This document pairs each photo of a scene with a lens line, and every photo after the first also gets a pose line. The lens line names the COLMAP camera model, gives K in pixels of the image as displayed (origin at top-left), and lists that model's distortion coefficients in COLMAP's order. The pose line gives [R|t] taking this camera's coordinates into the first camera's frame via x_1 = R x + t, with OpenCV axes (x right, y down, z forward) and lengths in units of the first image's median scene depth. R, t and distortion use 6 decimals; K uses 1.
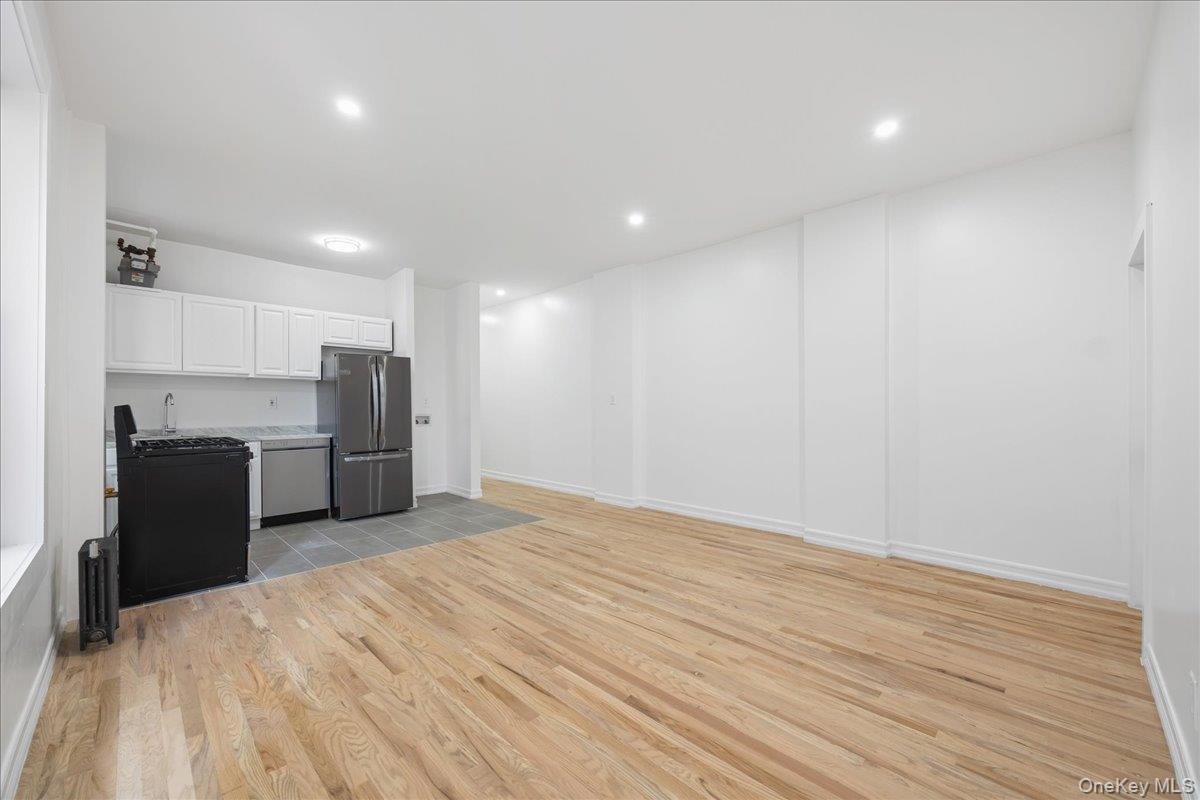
lens RADIAL K [[485.2, 0, 622.4], [0, 485.2, 409.1], [0, 0, 1]] dist [-0.001889, -0.000360]
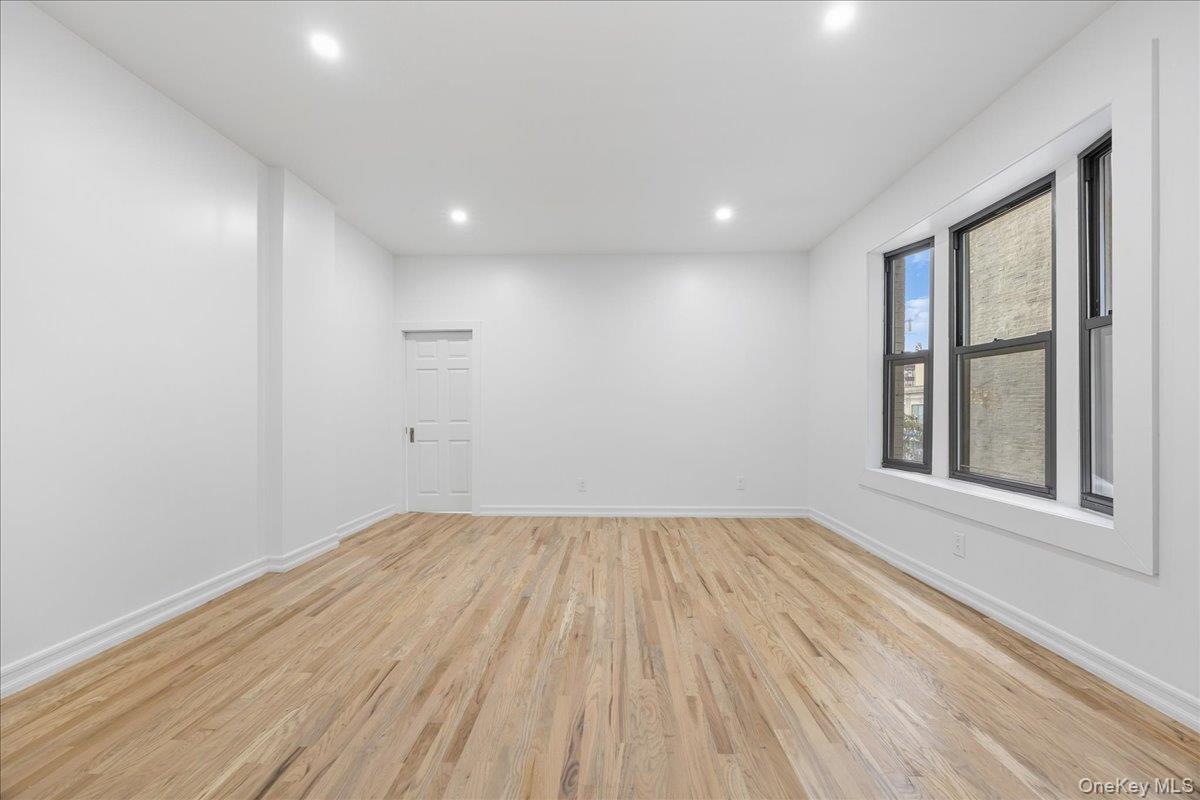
lens RADIAL K [[476.0, 0, 593.6], [0, 476.0, 410.0], [0, 0, 1]] dist [0.007823, -0.000062]
pose [[-0.657712, 0.000764, 0.753269, -0.588586], [0.004107, 0.999988, 0.002572, 0.005461], [-0.753259, 0.004785, -0.657707, 1.199225]]
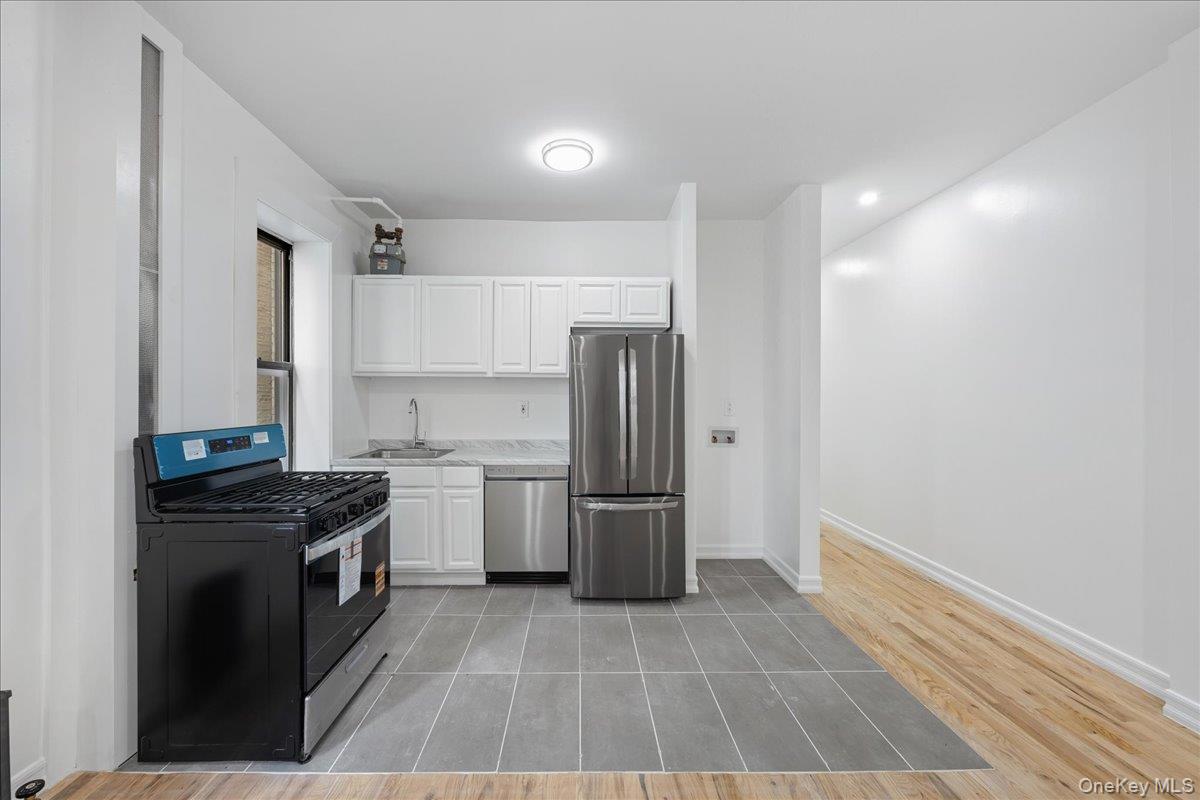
lens RADIAL K [[489.3, 0, 578.1], [0, 489.3, 395.3], [0, 0, 1]] dist [-0.002715, -0.000108]
pose [[0.690666, 0.007388, -0.723136, -0.142431], [-0.008654, 0.999961, 0.001950, -0.047204], [0.723122, 0.004911, 0.690703, 0.692132]]
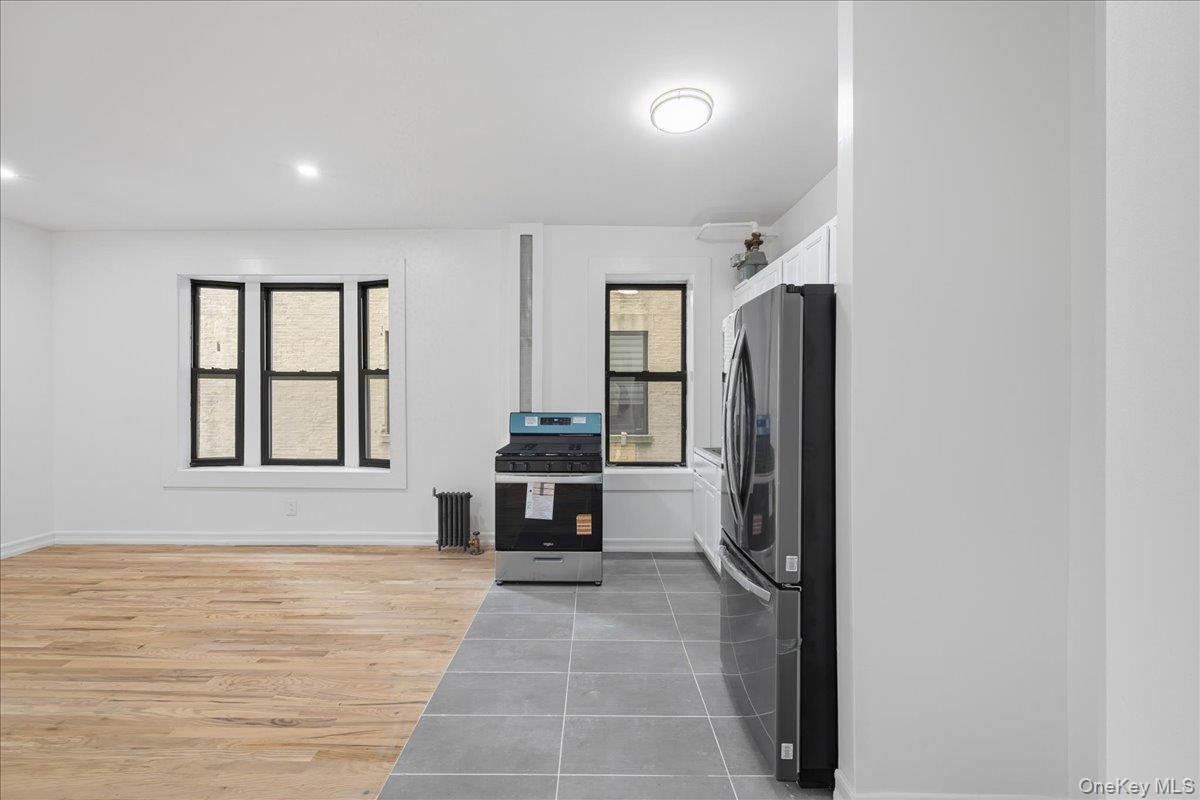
lens RADIAL K [[467.5, 0, 594.5], [0, 467.5, 390.9], [0, 0, 1]] dist [-0.001828, -0.000517]
pose [[-0.743414, 0.004265, -0.668818, -0.210168], [-0.000201, 0.999978, 0.006601, -0.057590], [0.668832, 0.005042, -0.743397, 1.548974]]
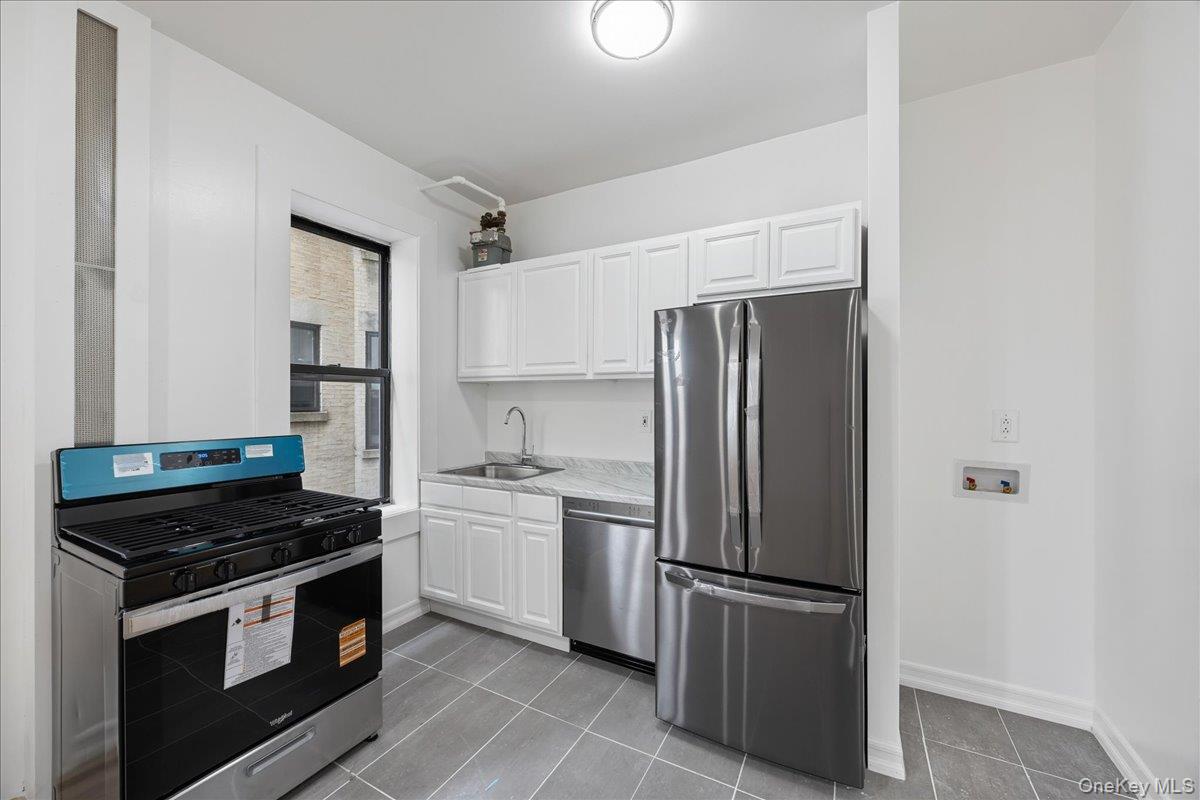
lens RADIAL K [[469.5, 0, 578.3], [0, 469.5, 402.4], [0, 0, 1]] dist [-0.001488, -0.000127]
pose [[0.234736, 0.007517, -0.972030, -0.263732], [-0.007153, 0.999956, 0.006006, -0.049057], [0.972033, 0.005543, 0.234779, 1.032336]]
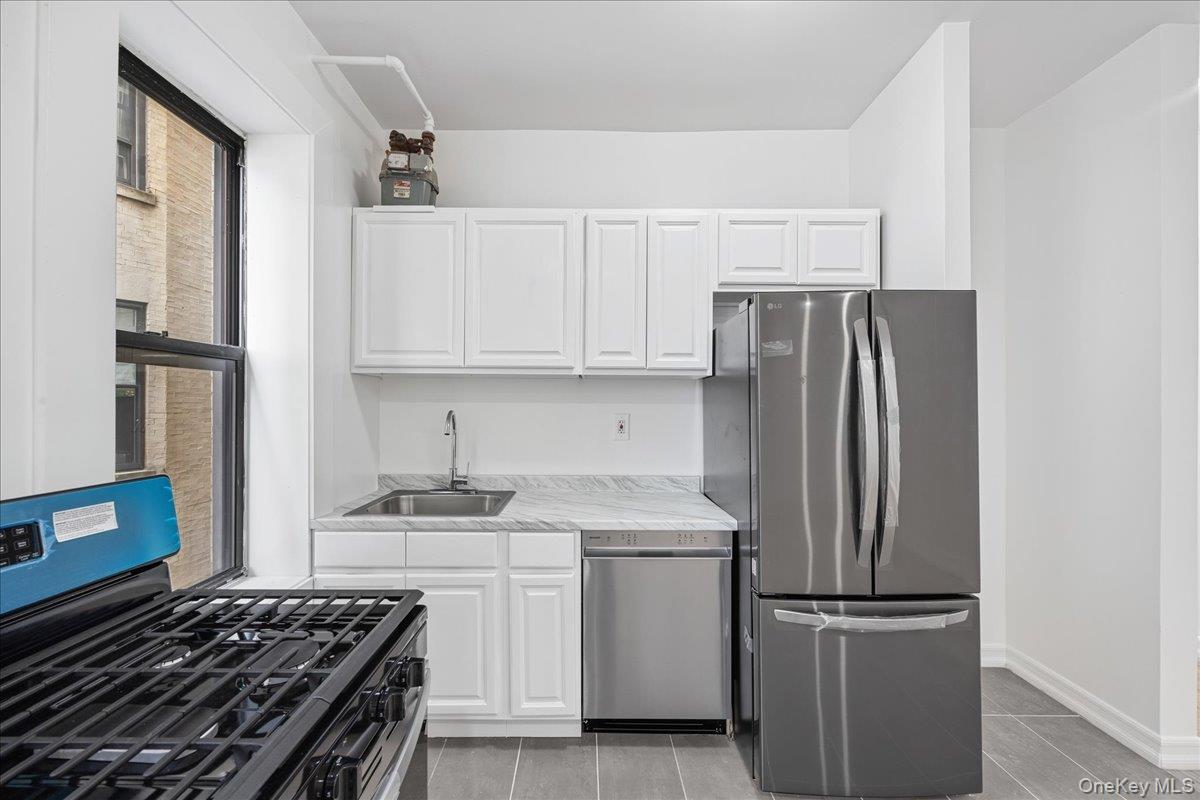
lens RADIAL K [[481.6, 0, 577.0], [0, 481.6, 402.8], [0, 0, 1]] dist [-0.001138, -0.000074]
pose [[0.680094, 0.005350, -0.733106, -0.523378], [-0.009622, 0.999952, -0.001628, -0.045846], [0.733062, 0.008161, 0.680113, 0.835157]]
